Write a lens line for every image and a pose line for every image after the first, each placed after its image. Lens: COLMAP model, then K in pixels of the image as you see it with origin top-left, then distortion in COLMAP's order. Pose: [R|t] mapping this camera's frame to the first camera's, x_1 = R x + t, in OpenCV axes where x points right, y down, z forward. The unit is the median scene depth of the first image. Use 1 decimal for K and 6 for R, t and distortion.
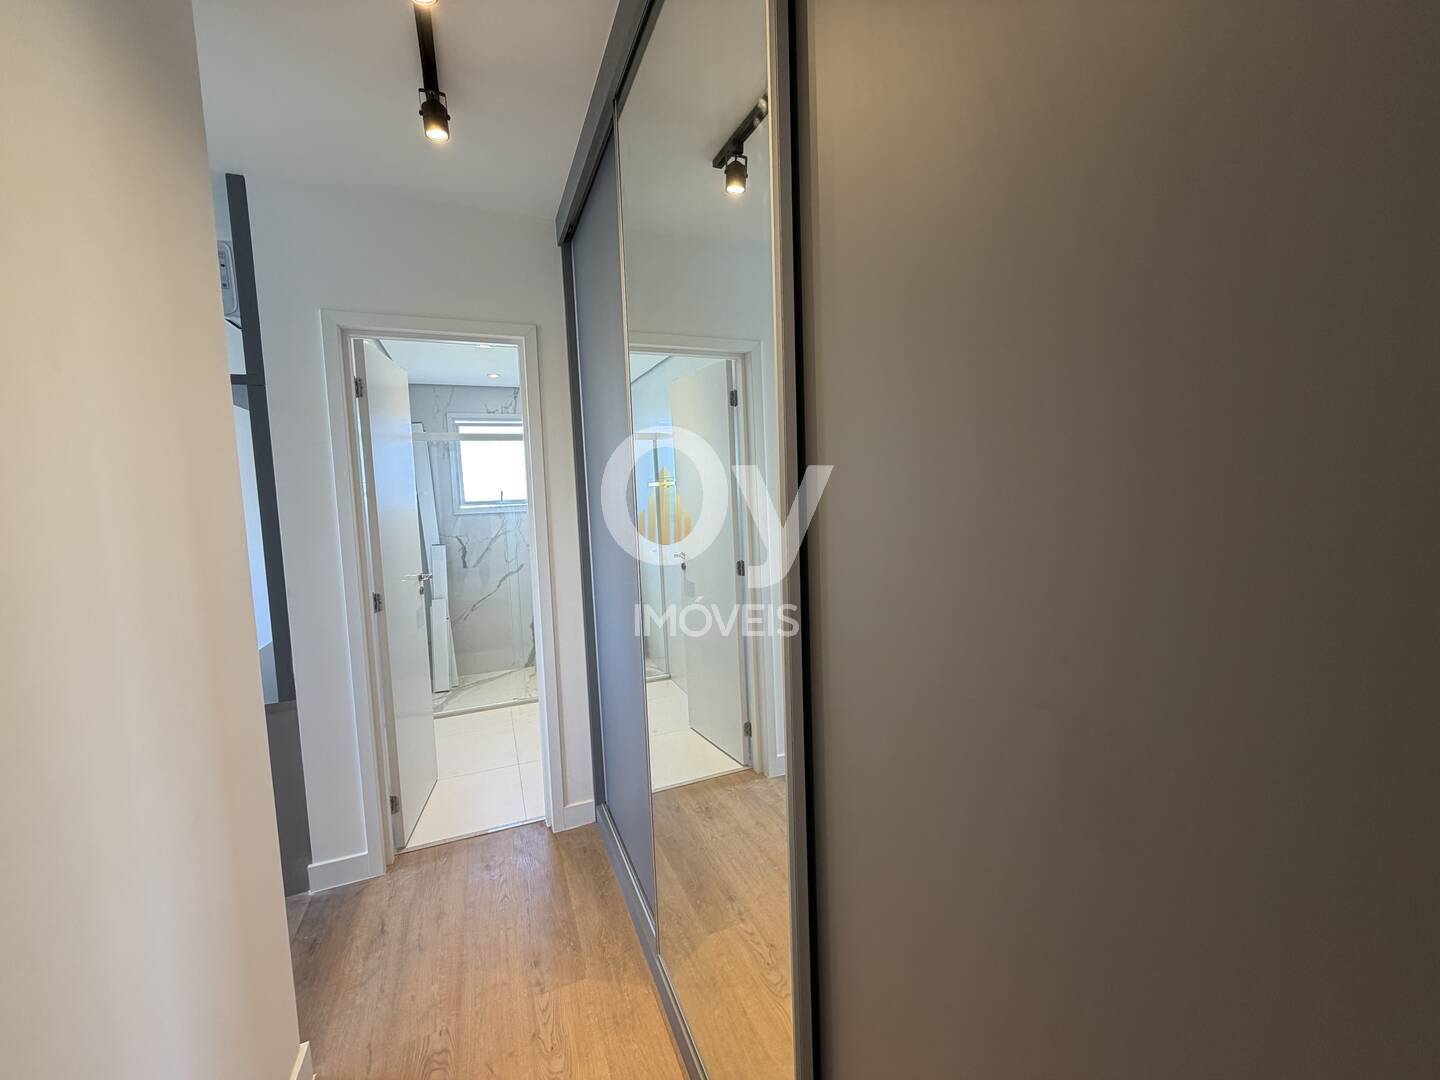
lens RADIAL K [[575.6, 0, 714.9], [0, 575.6, 537.0], [0, 0, 1]] dist [0.003143, -0.000138]
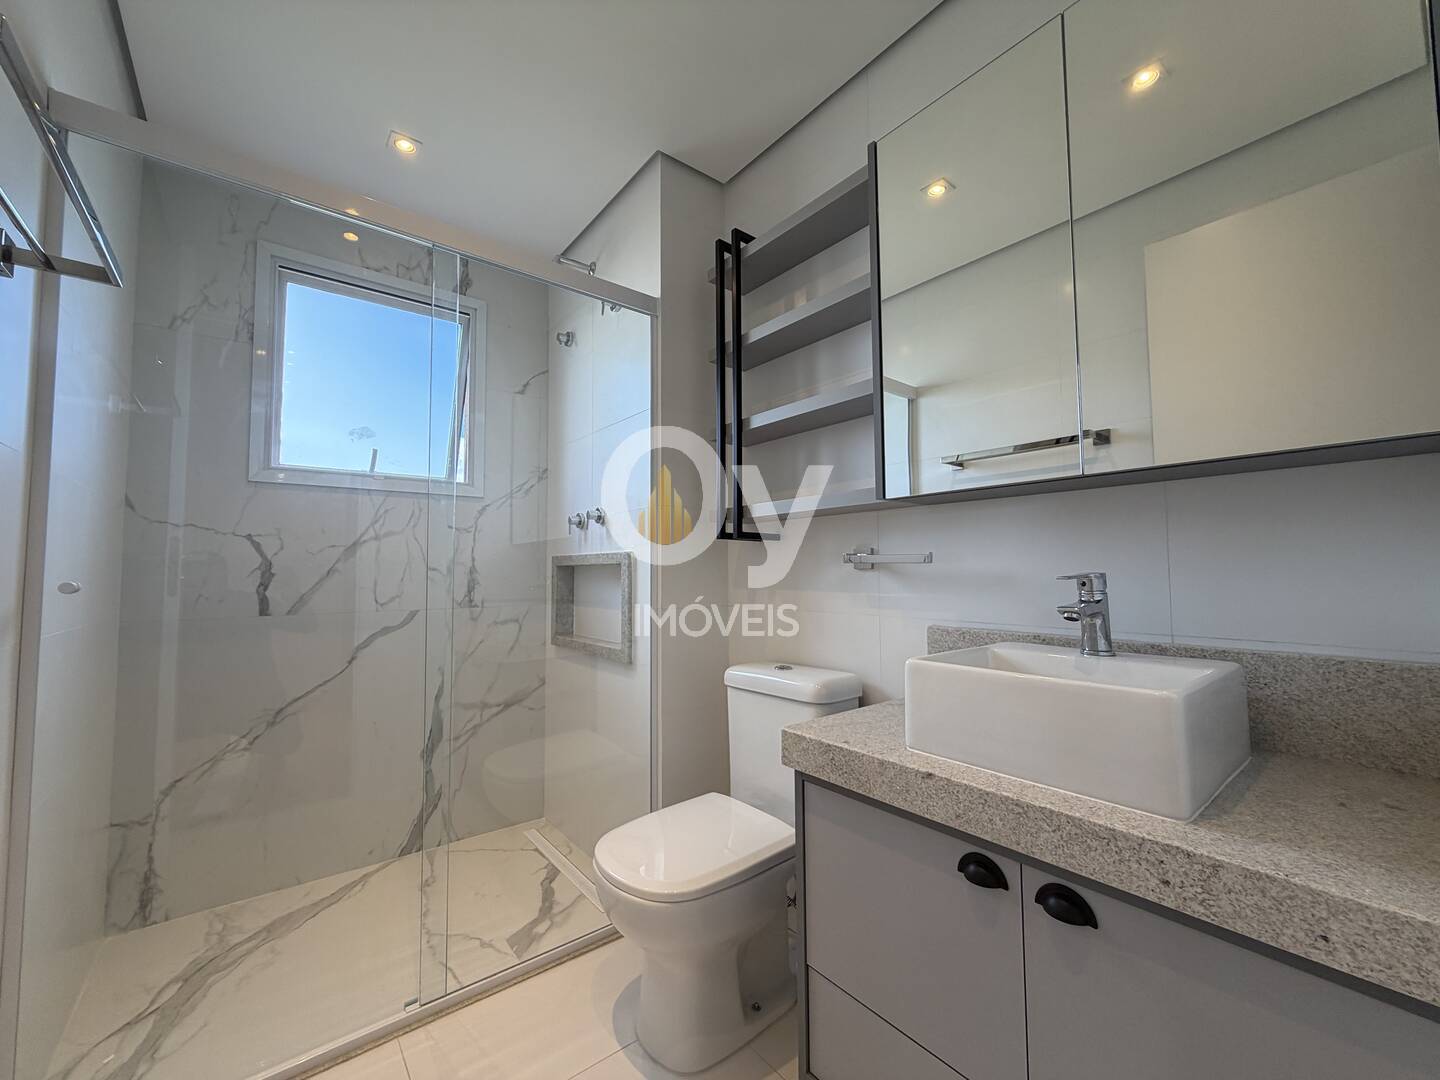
lens RADIAL K [[575.6, 0, 710.3], [0, 575.6, 537.3], [0, 0, 1]] dist [0.003143, -0.000138]
pose [[0.962549, 0.050259, 0.266408, -0.241269], [-0.015681, 0.991342, -0.130366, 0.046962], [-0.270653, 0.121306, 0.955003, 0.518633]]
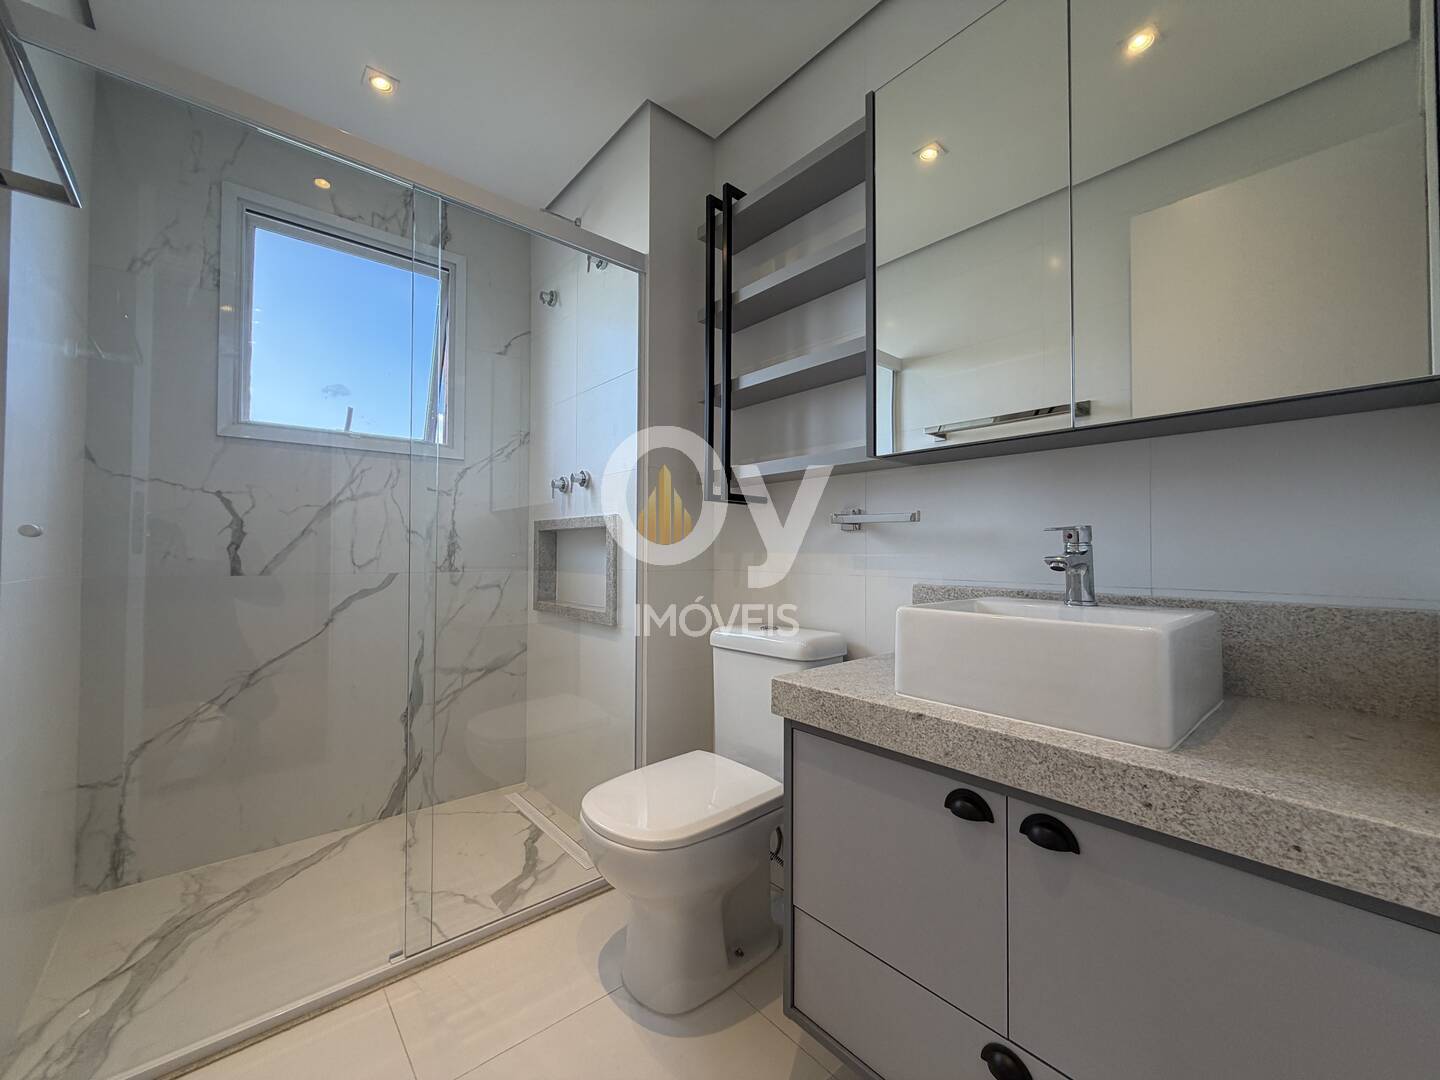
lens RADIAL K [[575.6, 0, 712.0], [0, 575.6, 533.7], [0, 0, 1]] dist [0.003143, -0.000138]
pose [[0.951042, 0.051713, 0.304706, -0.244827], [-0.023241, 0.995077, -0.096339, 0.055483], [-0.308188, 0.084541, 0.947562, 0.521679]]
